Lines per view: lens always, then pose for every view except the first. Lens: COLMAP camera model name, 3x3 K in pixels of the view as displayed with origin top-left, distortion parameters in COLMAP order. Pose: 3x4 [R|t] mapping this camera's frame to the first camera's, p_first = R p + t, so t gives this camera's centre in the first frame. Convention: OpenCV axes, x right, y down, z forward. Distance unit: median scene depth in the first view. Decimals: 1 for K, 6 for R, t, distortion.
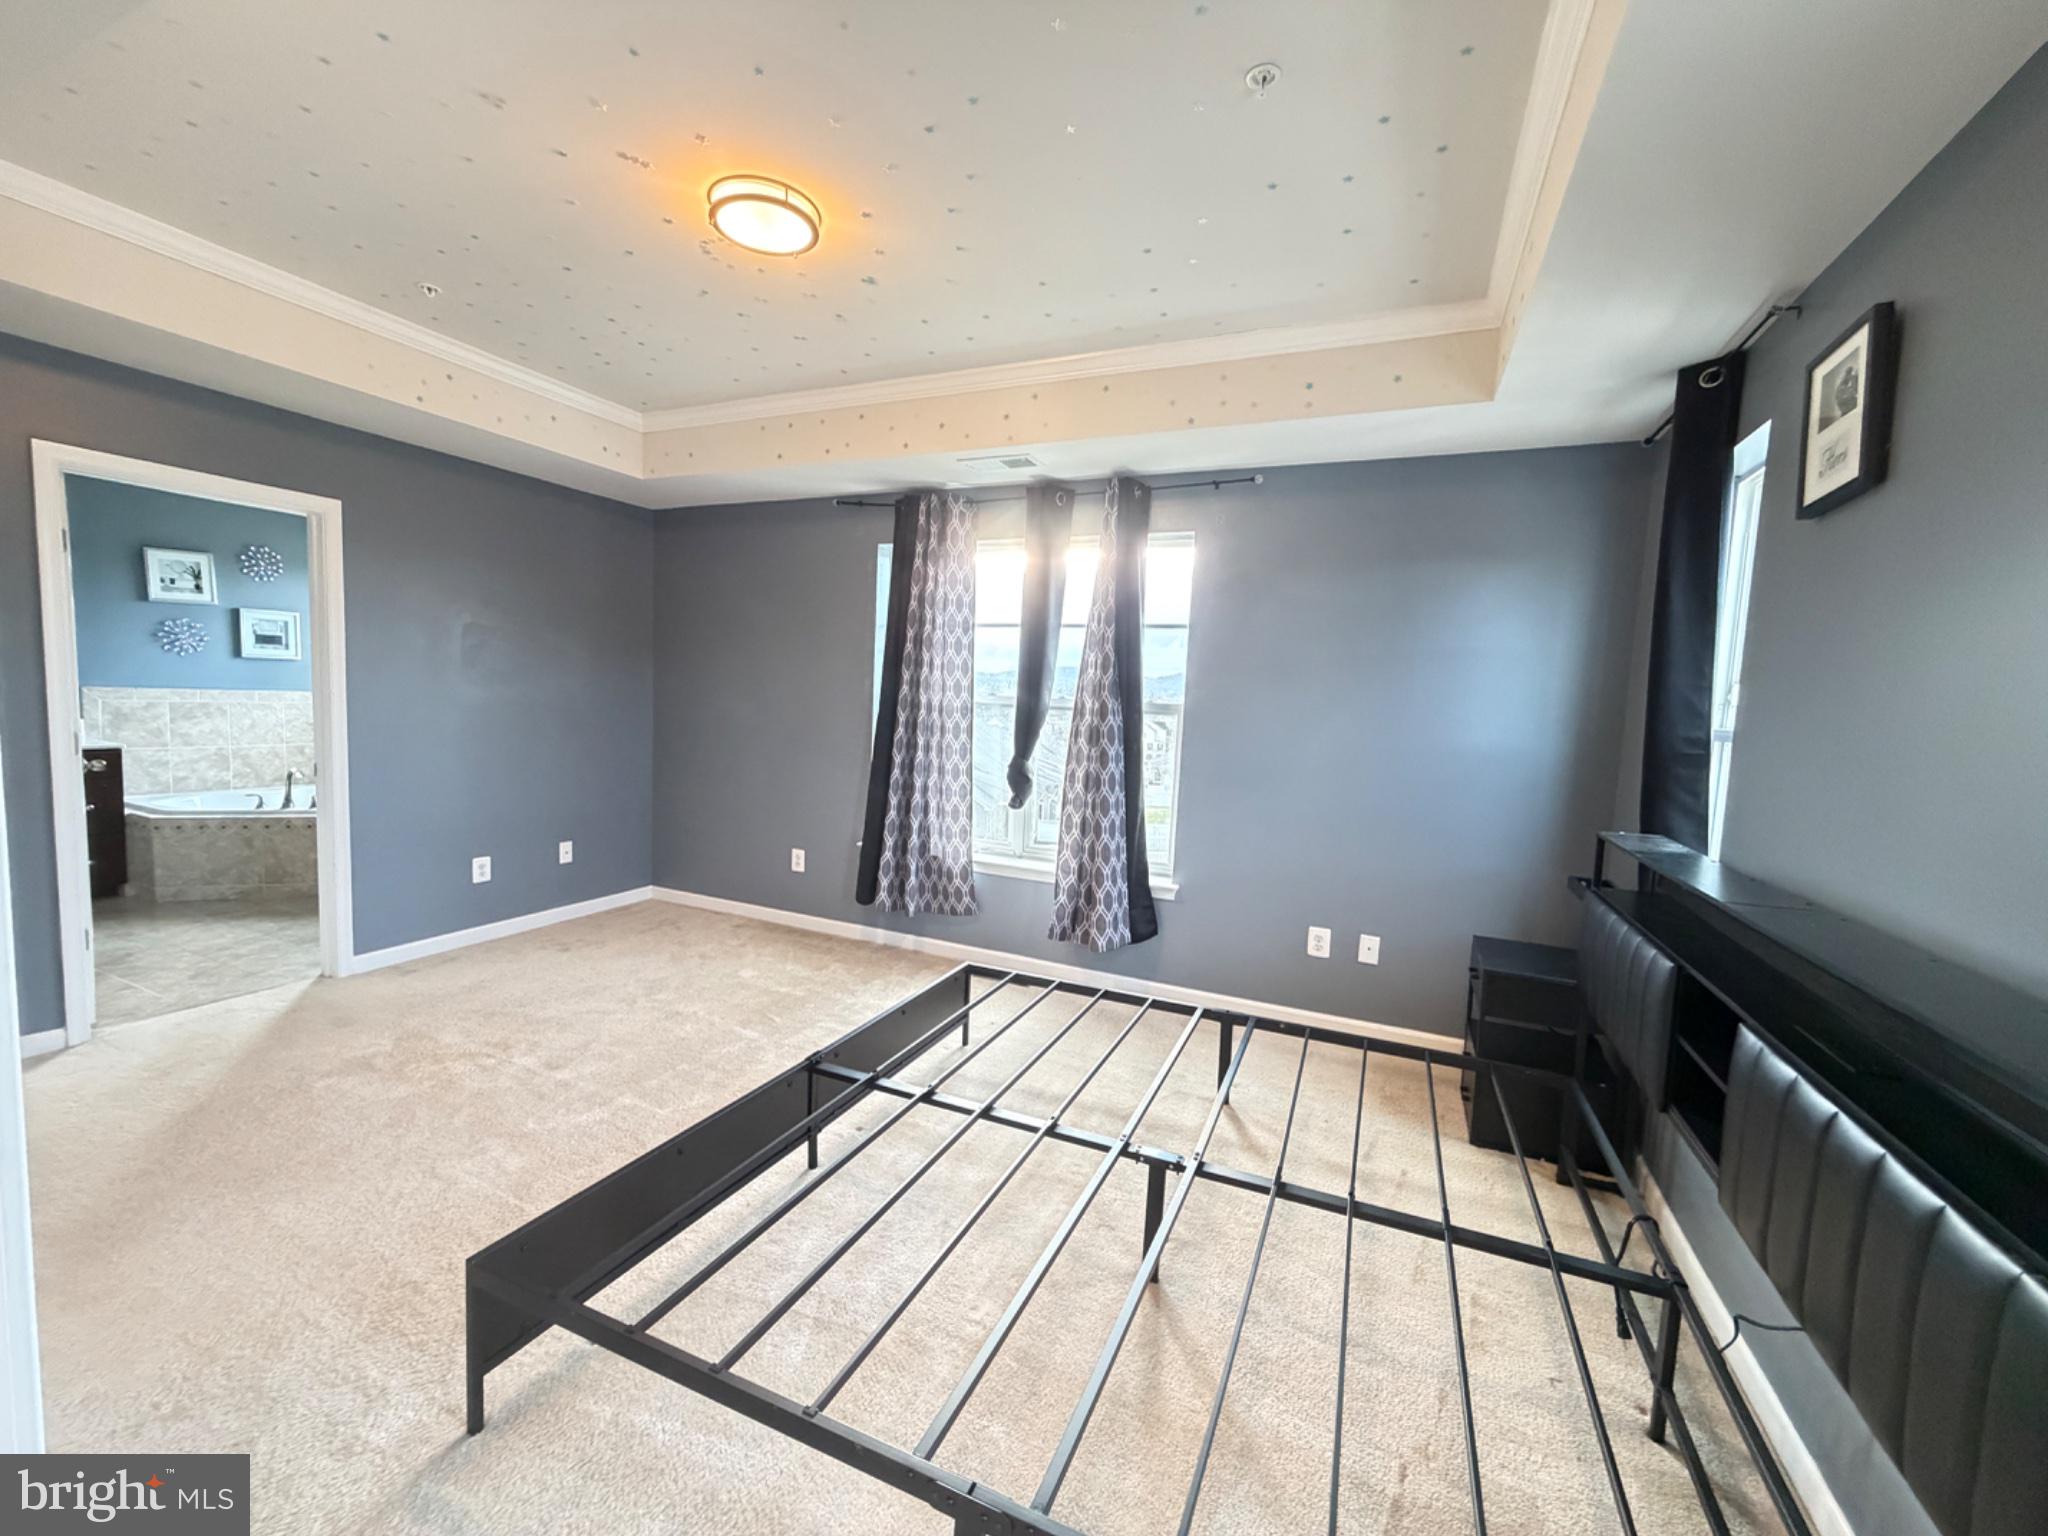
lens RADIAL K [[818.3, 0, 1019.8], [0, 818.3, 767.6], [0, 0, 1]] dist [-0.000324, 0.000515]
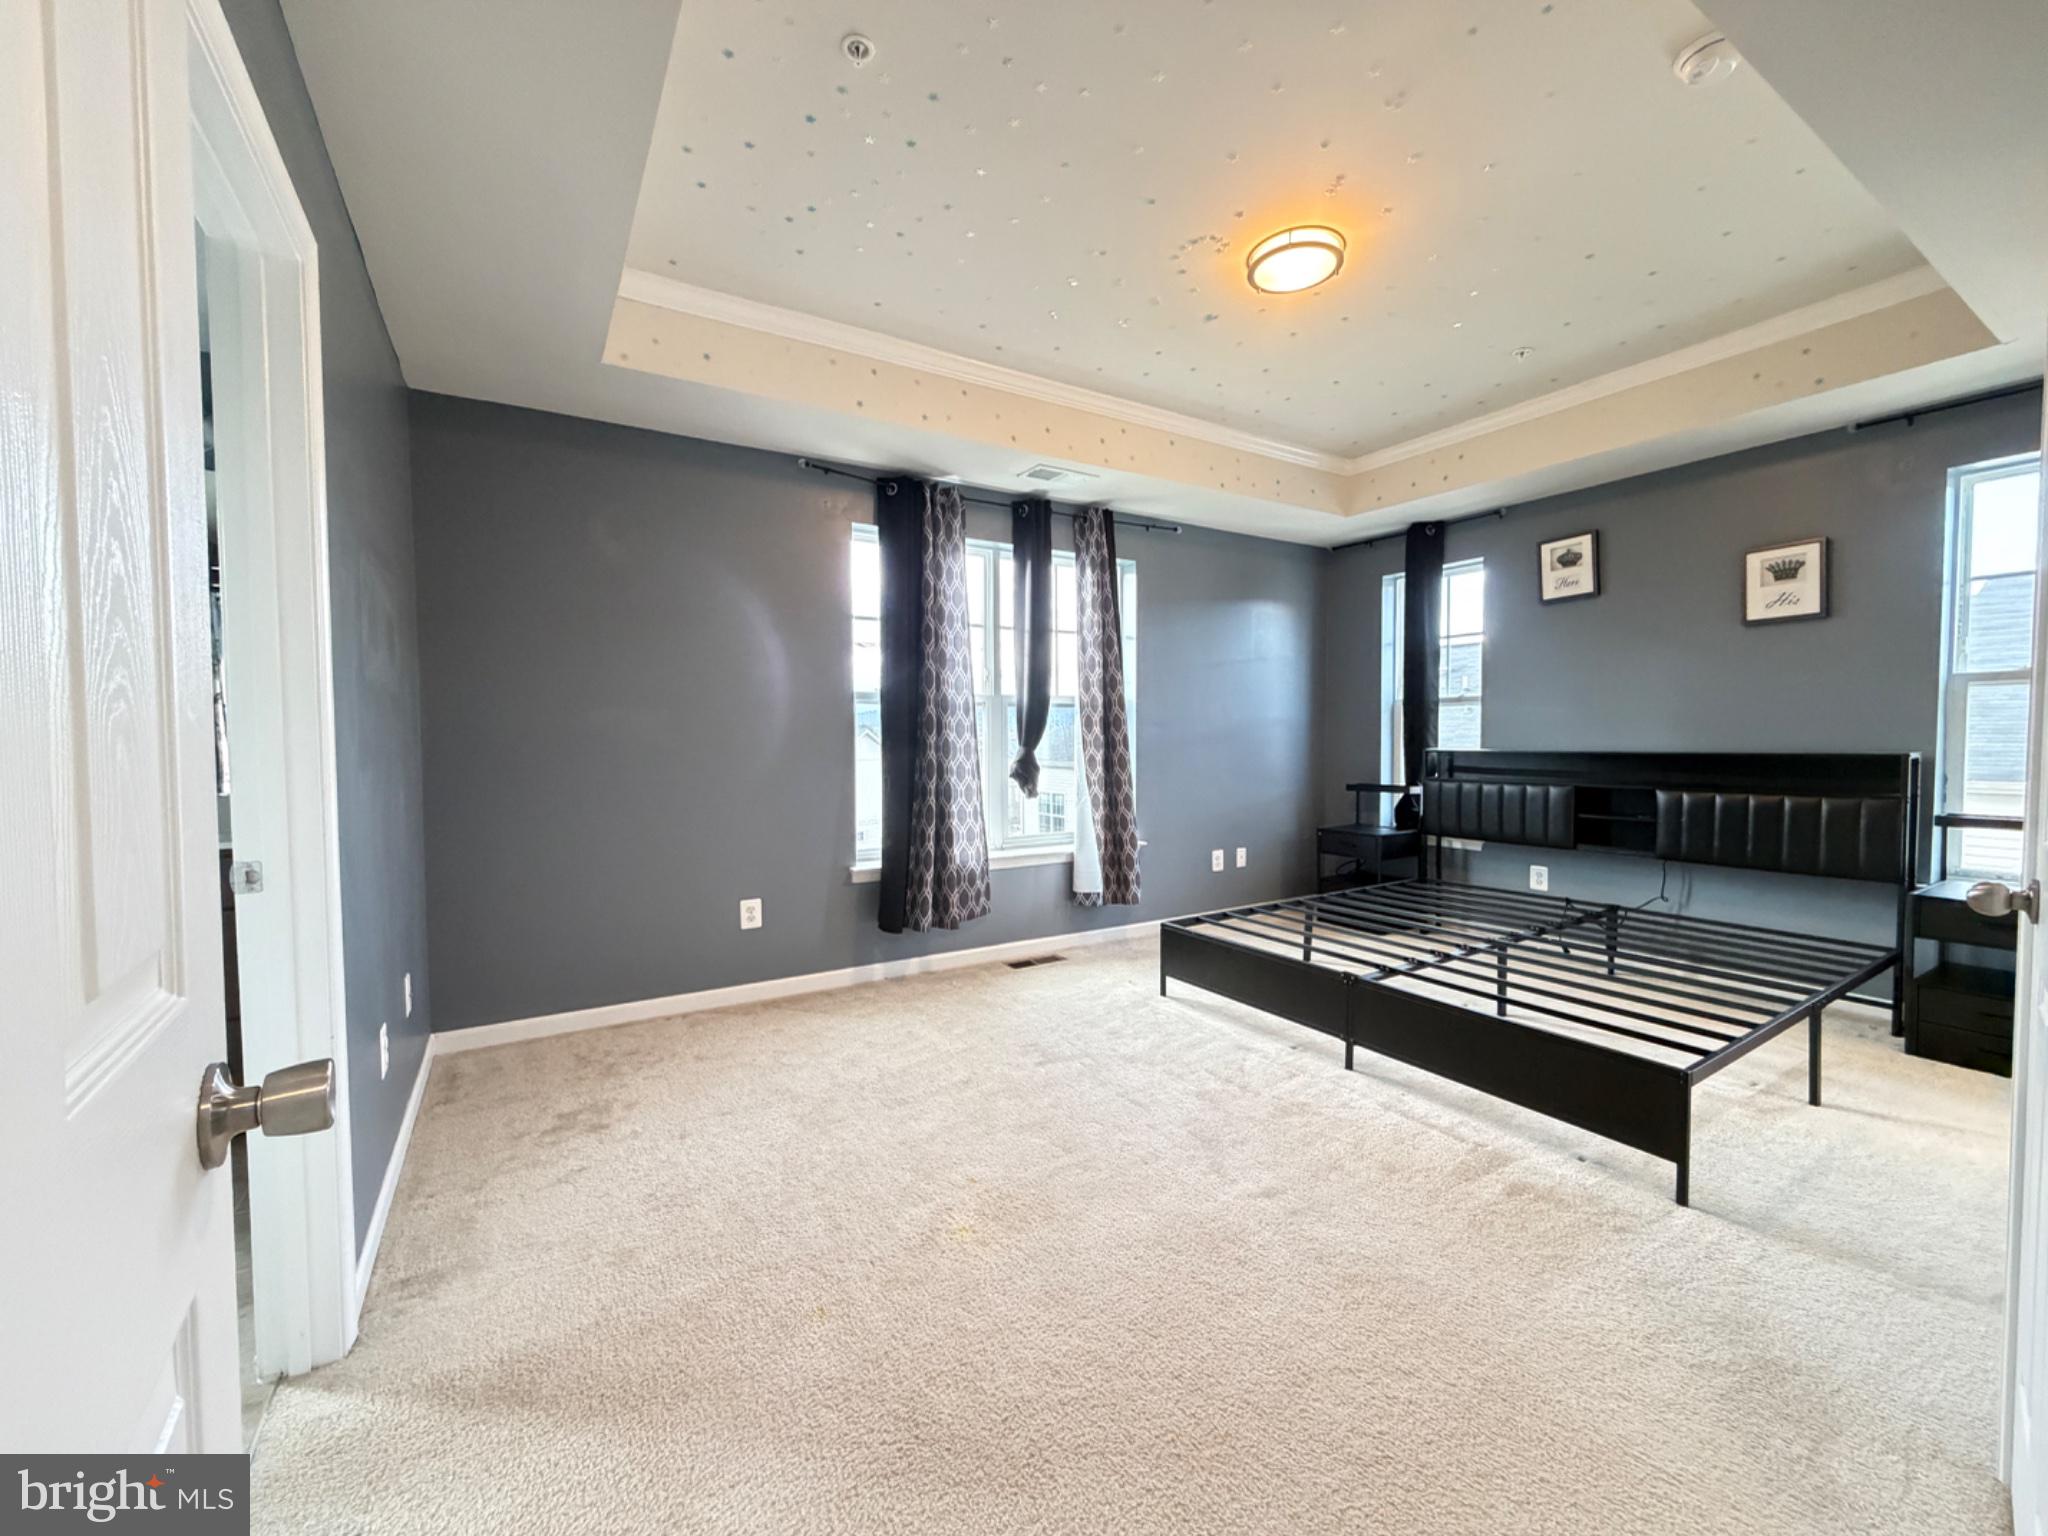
lens RADIAL K [[818.3, 0, 1019.8], [0, 818.3, 767.6], [0, 0, 1]] dist [-0.000324, 0.000515]
pose [[0.560656, -0.079128, 0.824259, -0.857110], [0.105536, 0.994134, 0.023650, -0.016043], [-0.821296, 0.073729, 0.565719, 0.399681]]
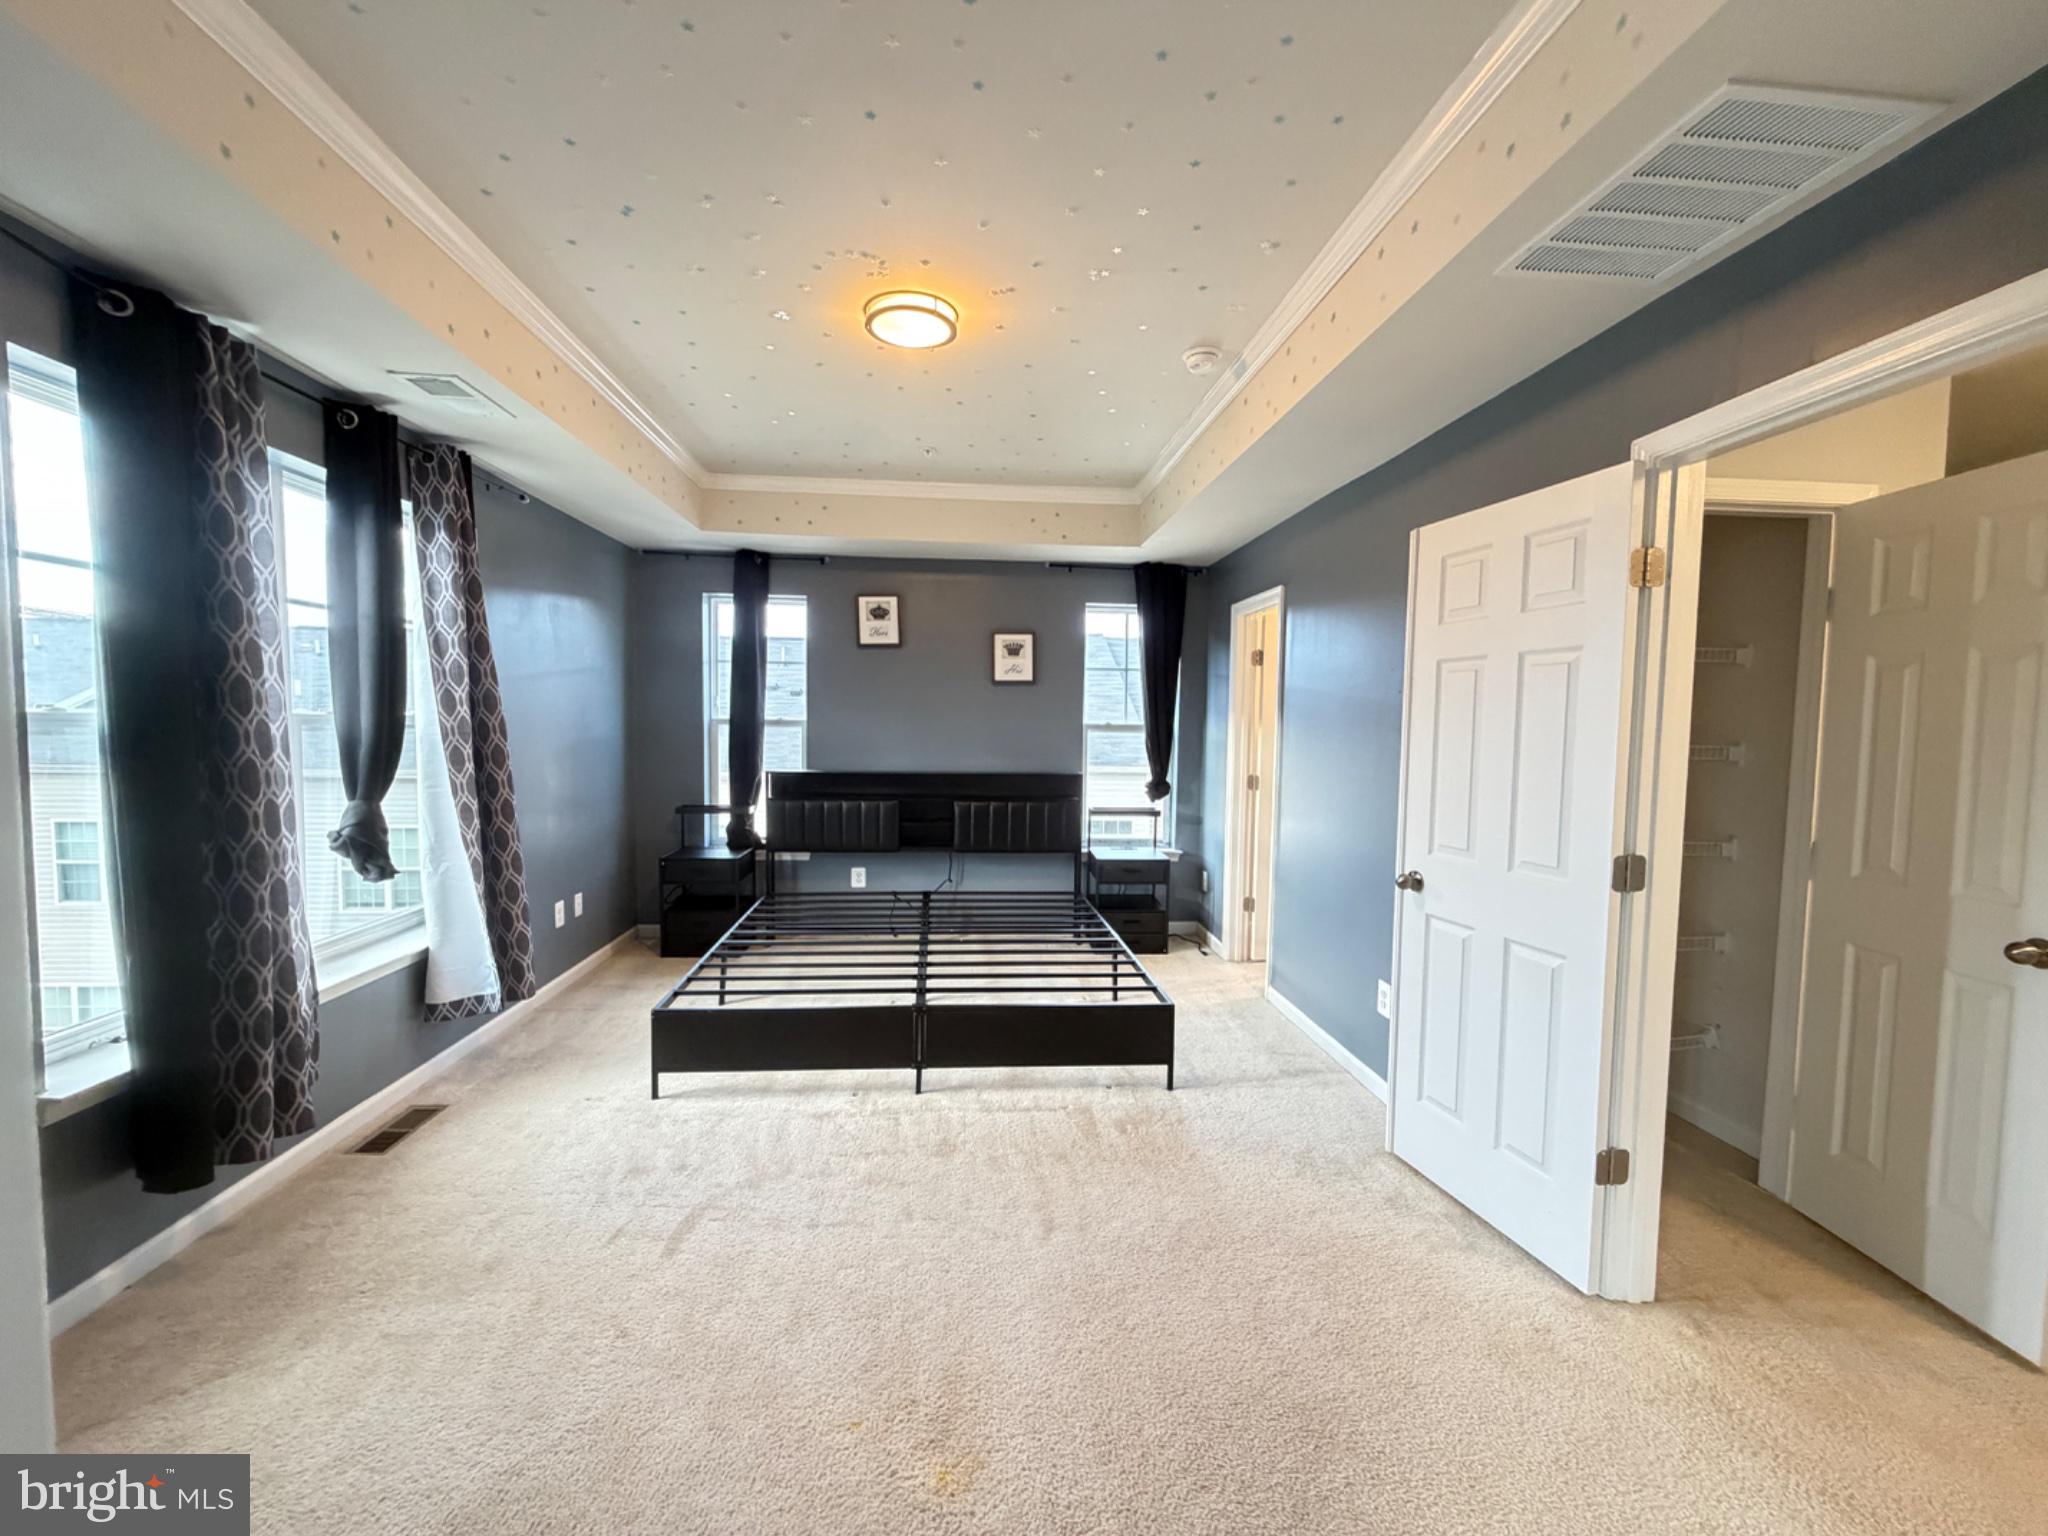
lens RADIAL K [[818.3, 0, 1019.8], [0, 818.3, 767.6], [0, 0, 1]] dist [-0.000324, 0.000515]
pose [[-0.483251, -0.101276, 0.869605, -0.814201], [0.041652, 0.989502, 0.138386, -0.110281], [-0.874491, 0.103096, -0.473959, 0.825756]]
